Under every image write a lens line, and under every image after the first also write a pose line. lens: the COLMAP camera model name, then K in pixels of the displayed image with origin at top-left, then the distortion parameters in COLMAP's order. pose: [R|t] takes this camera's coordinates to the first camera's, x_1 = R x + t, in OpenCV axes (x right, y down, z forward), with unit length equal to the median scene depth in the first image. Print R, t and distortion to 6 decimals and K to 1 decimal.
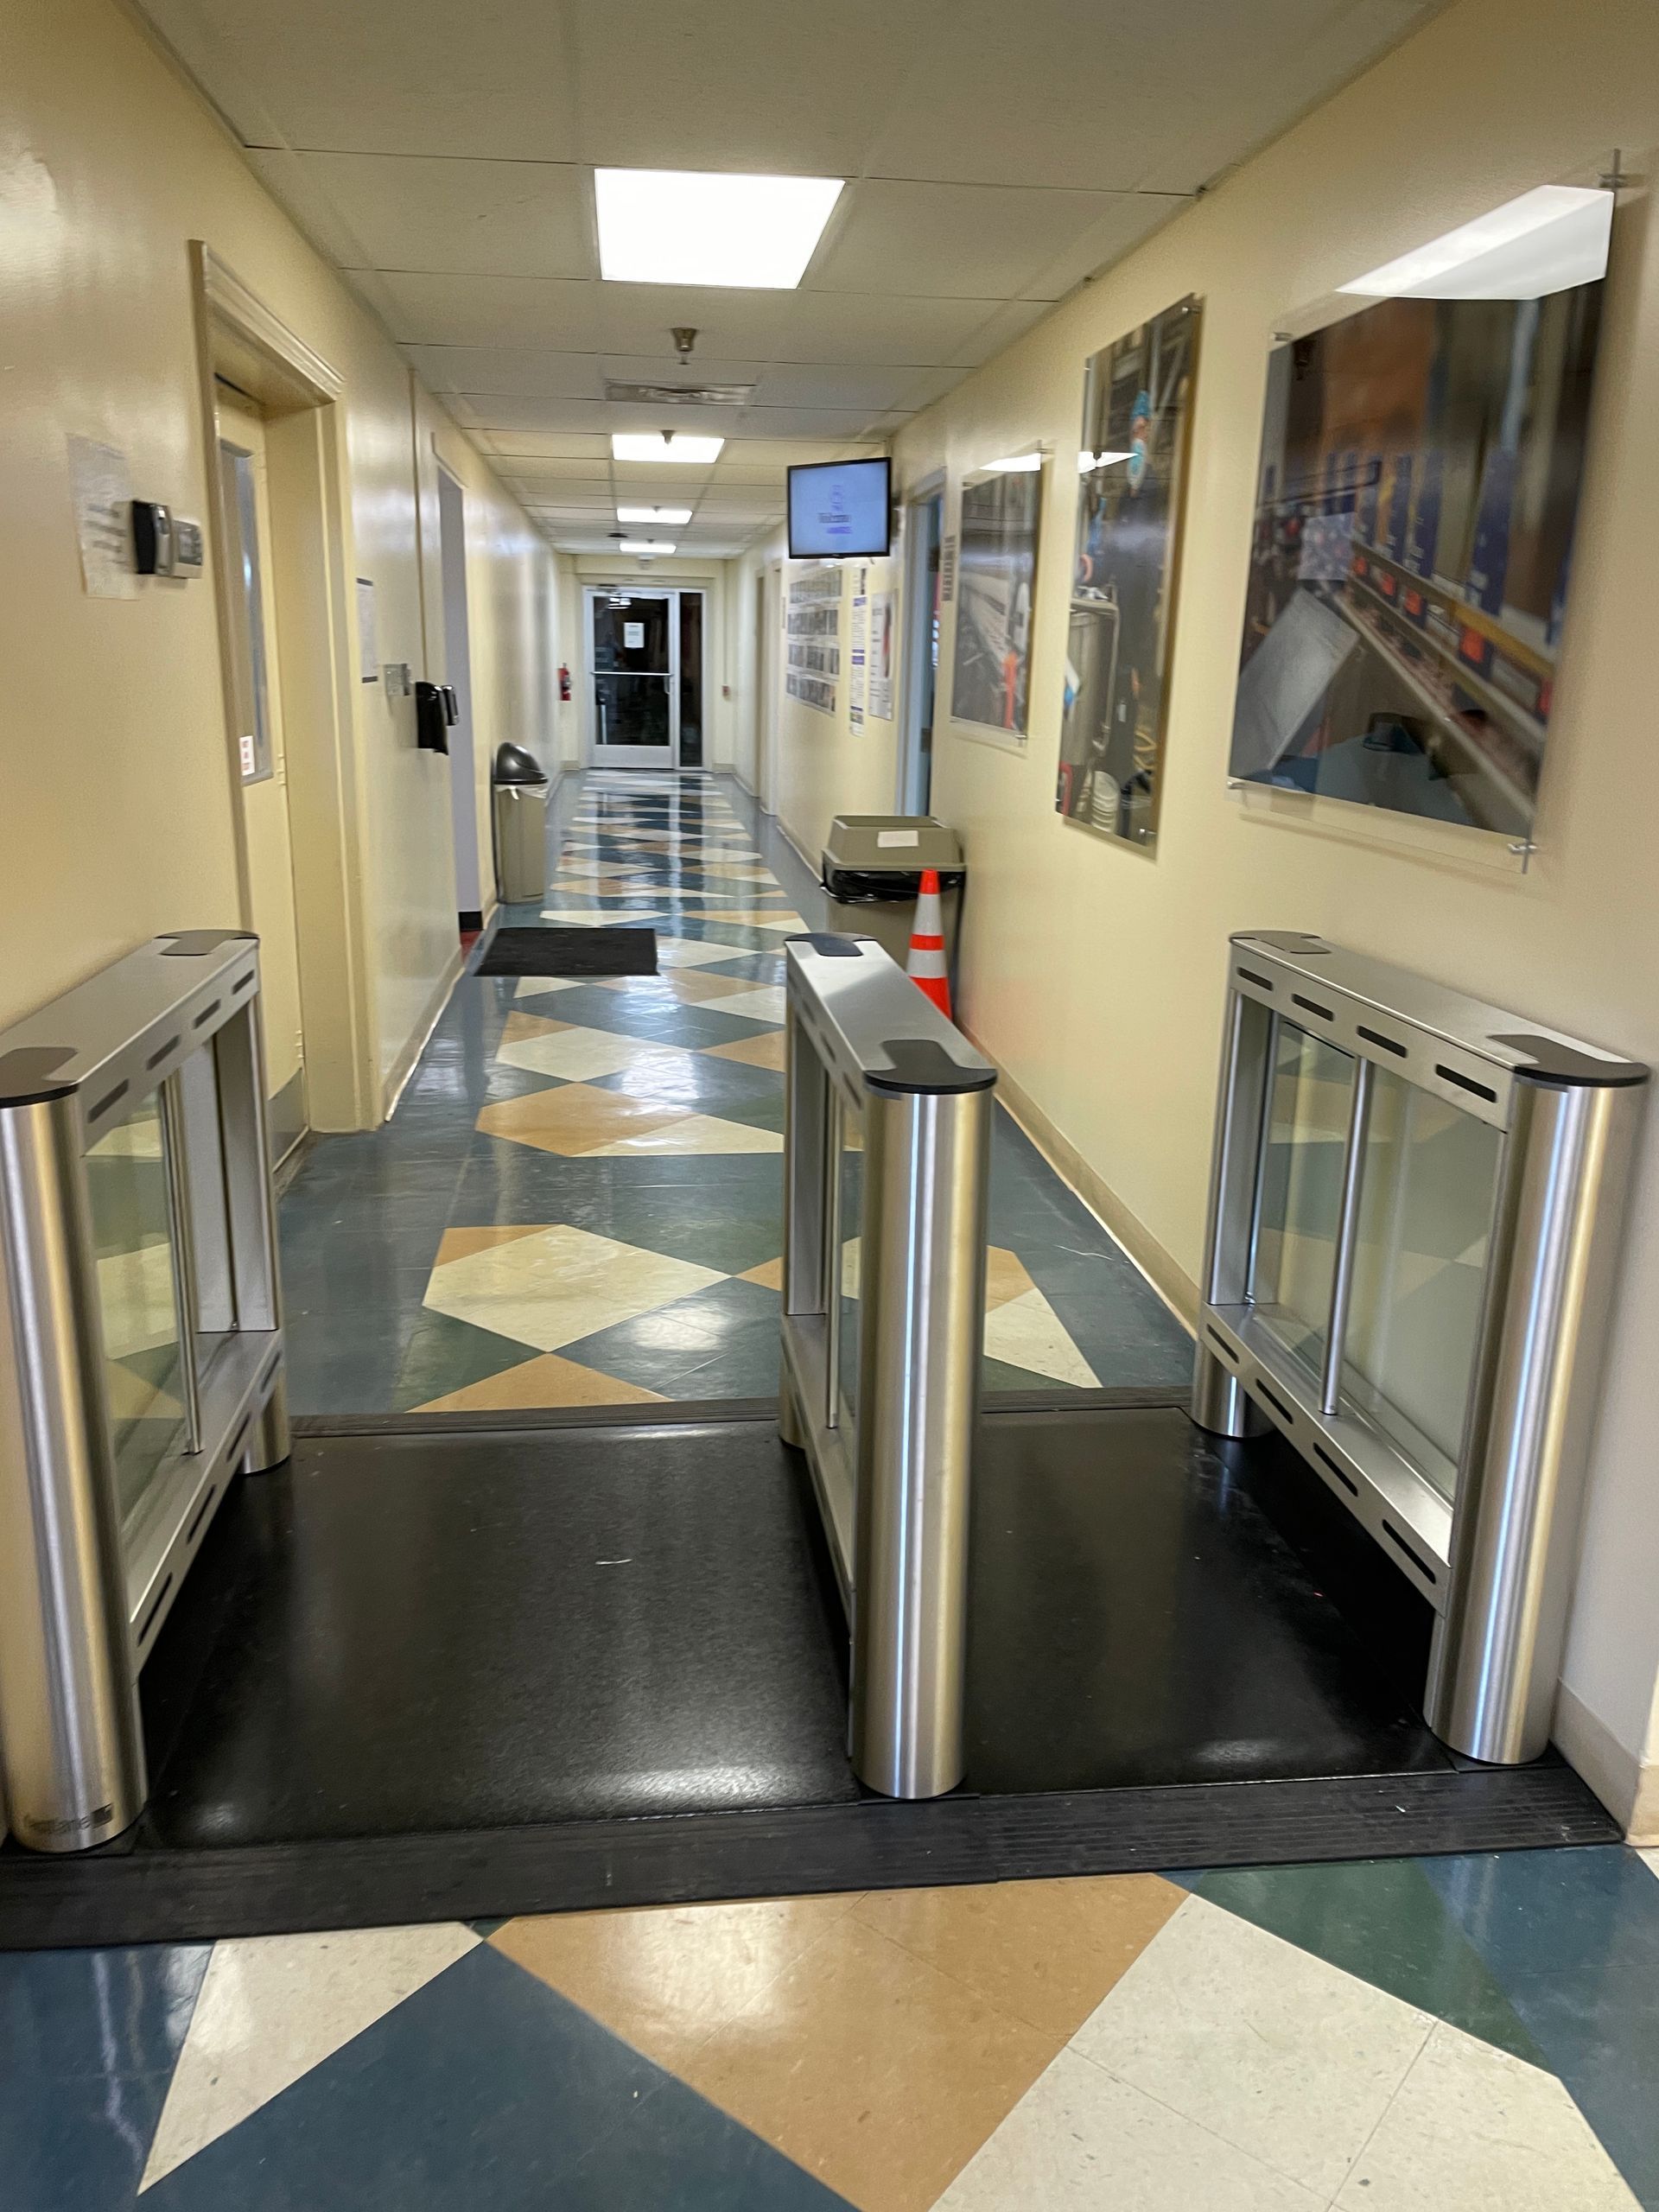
lens RADIAL K [[1661.7, 0, 795.9], [0, 1661.7, 1125.7], [0, 0, 1]] dist [0.090949, -0.115964]
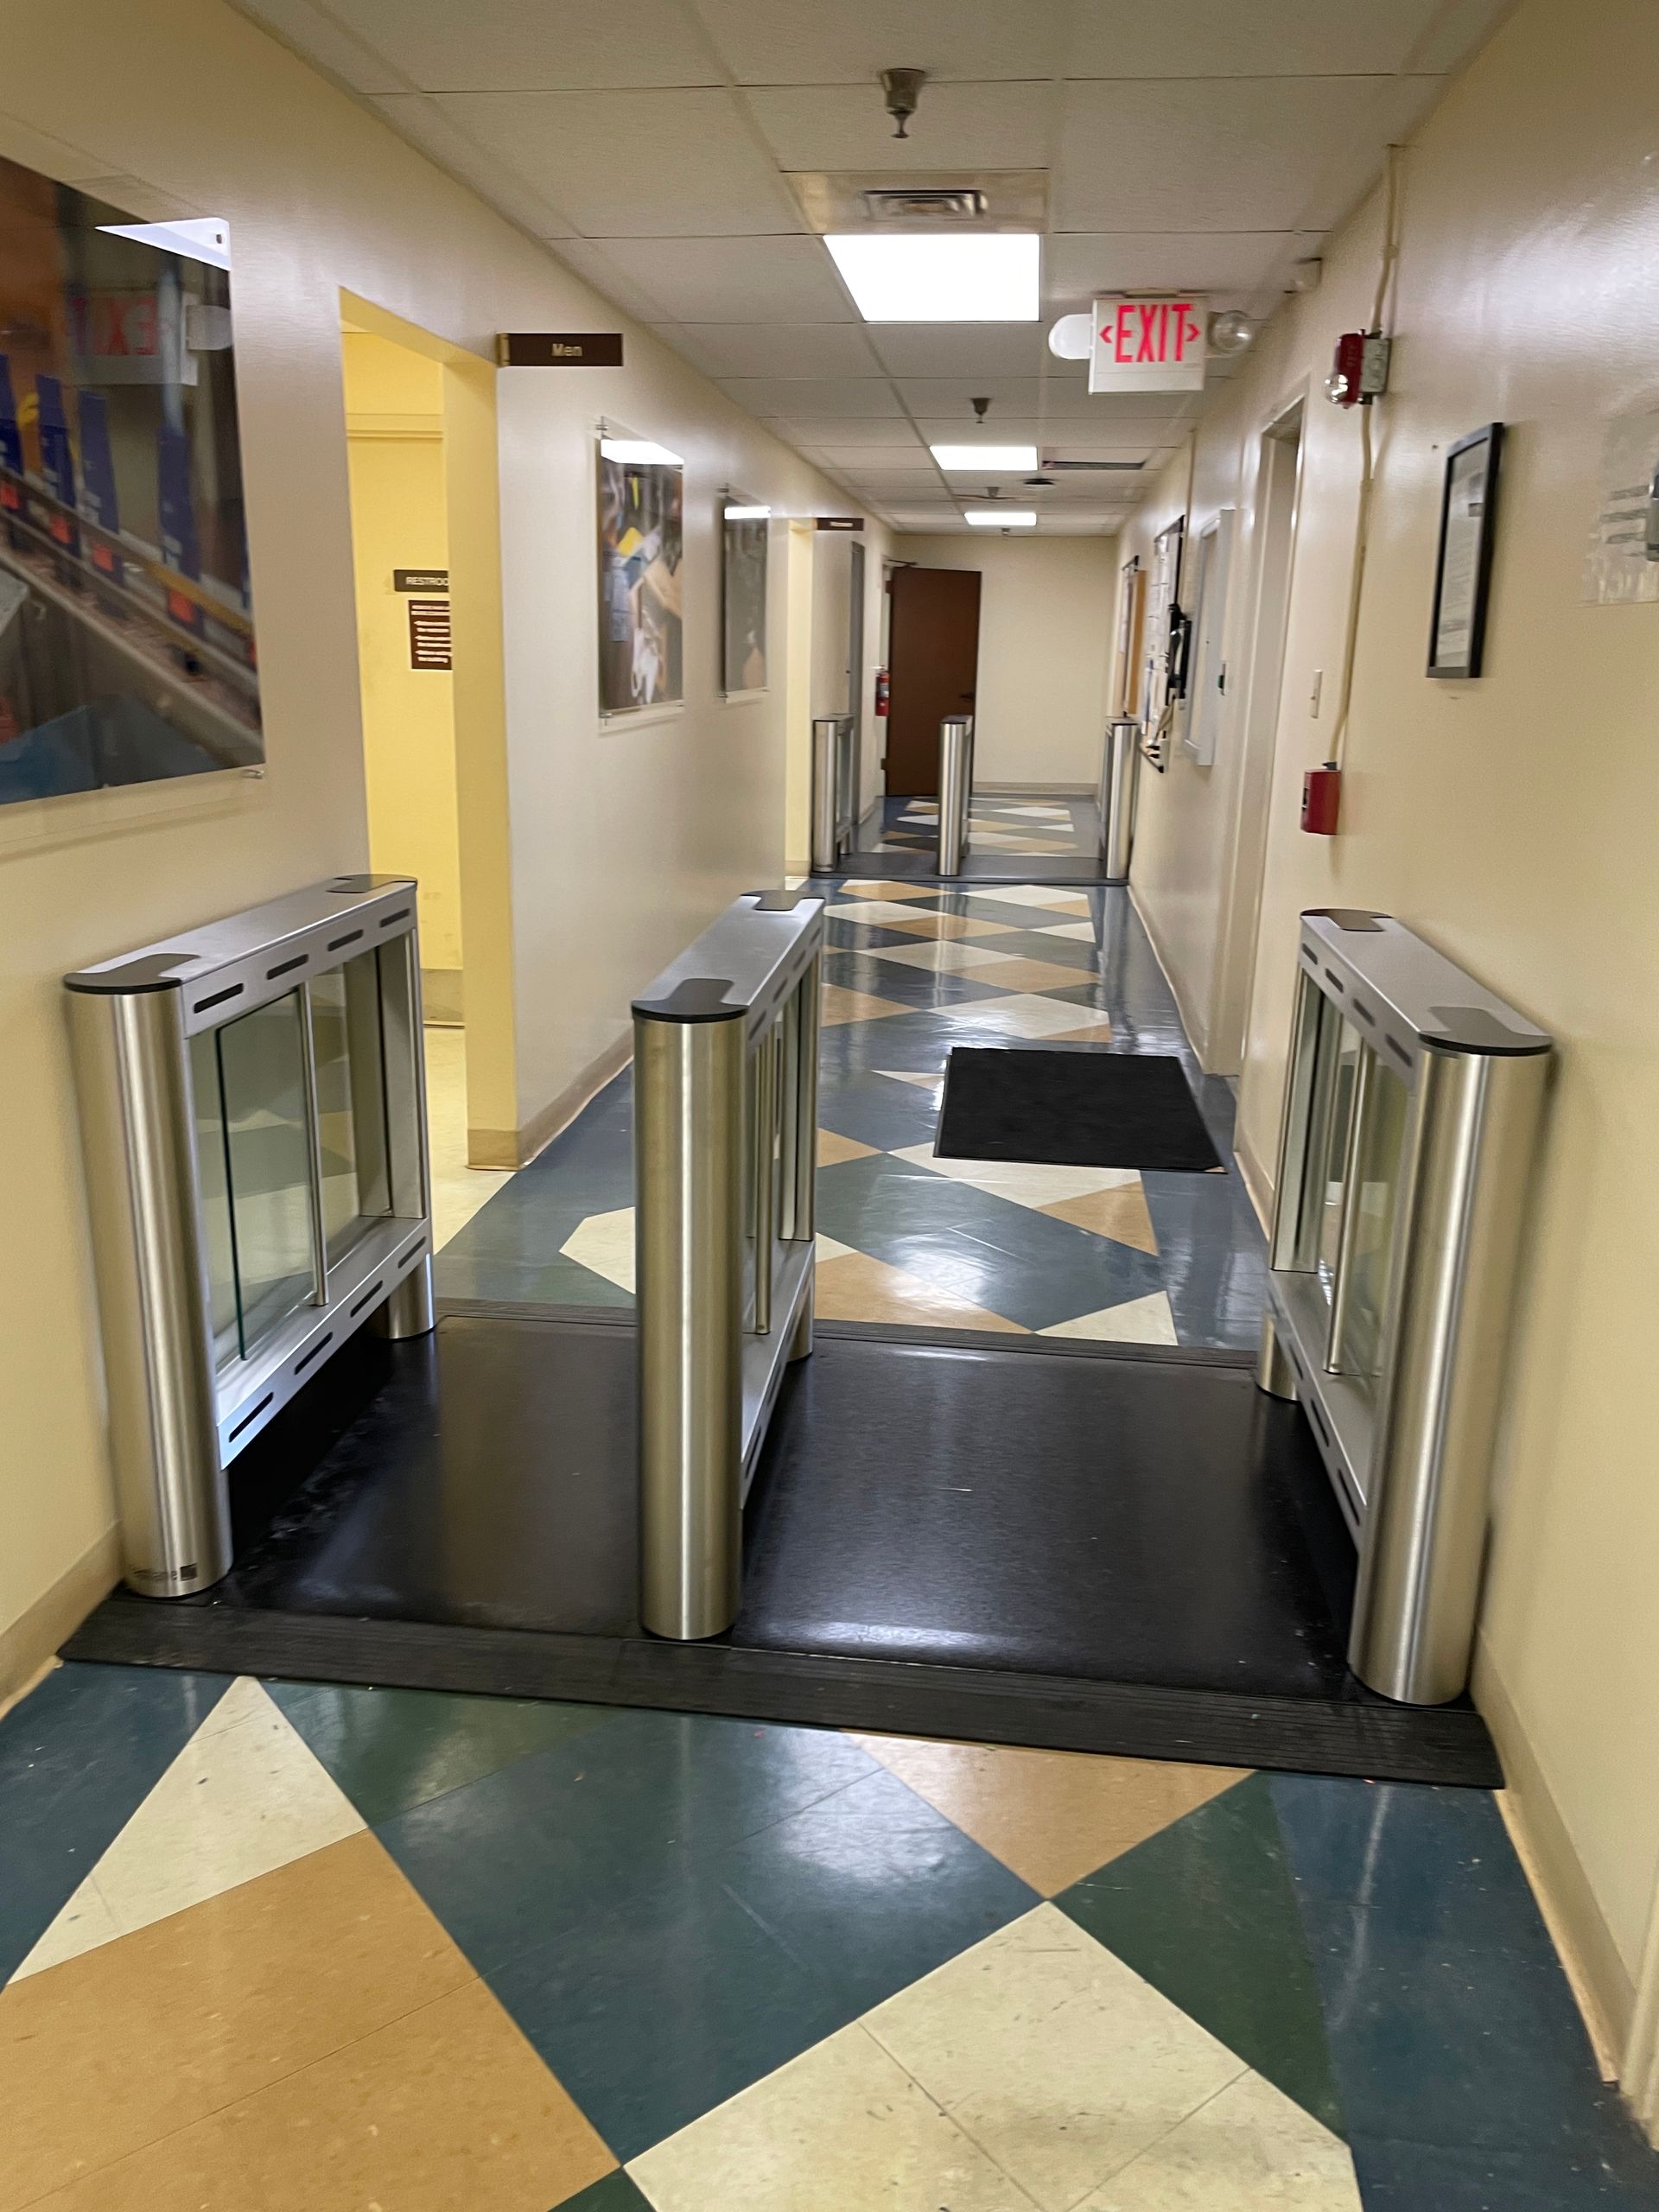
lens RADIAL K [[1661.7, 0, 817.4], [0, 1661.7, 1116.8], [0, 0, 1]] dist [0.090949, -0.115964]
pose [[-0.975955, -0.094578, 0.196386, -0.131240], [0.024475, 0.847717, 0.529884, -0.321463], [-0.216595, 0.521950, -0.825018, 1.112782]]
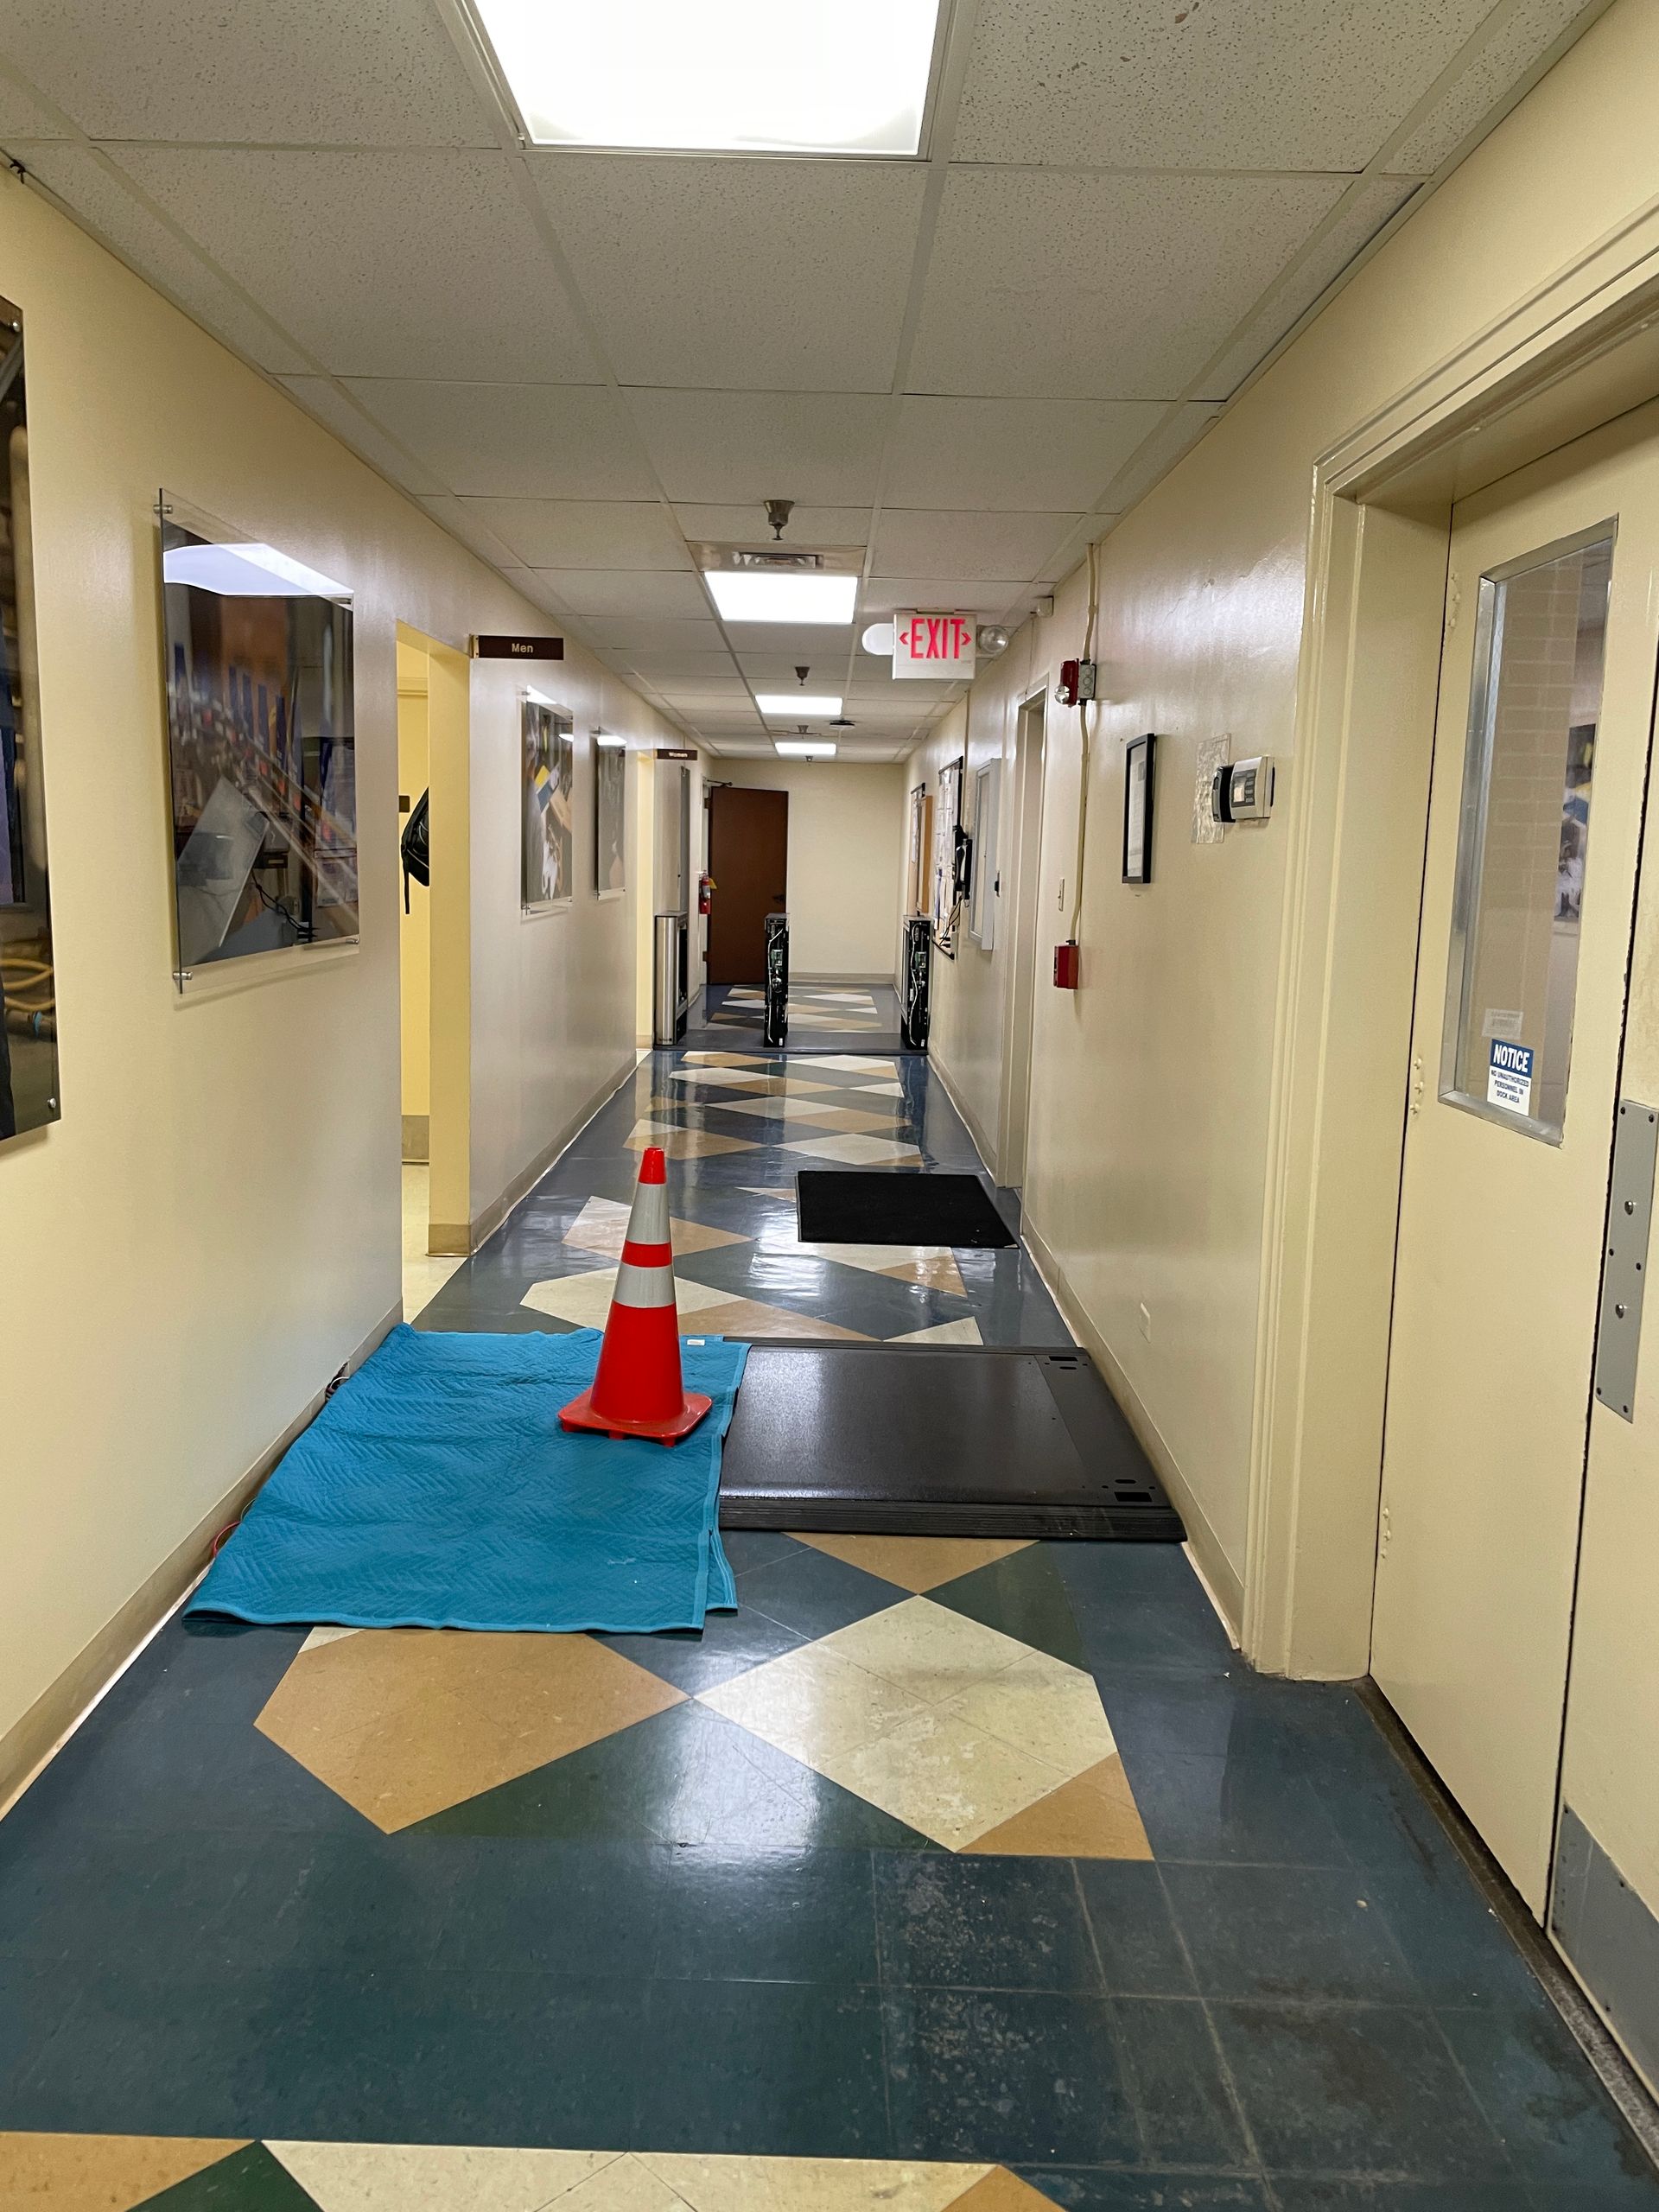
lens RADIAL K [[1661.7, 0, 816.2], [0, 1661.7, 1106.5], [0, 0, 1]] dist [0.090949, -0.115964]
pose [[-0.994269, -0.060419, 0.088195, -0.130065], [-0.017590, 0.906191, 0.422503, -0.418596], [-0.105449, 0.418530, -0.902060, 1.433253]]
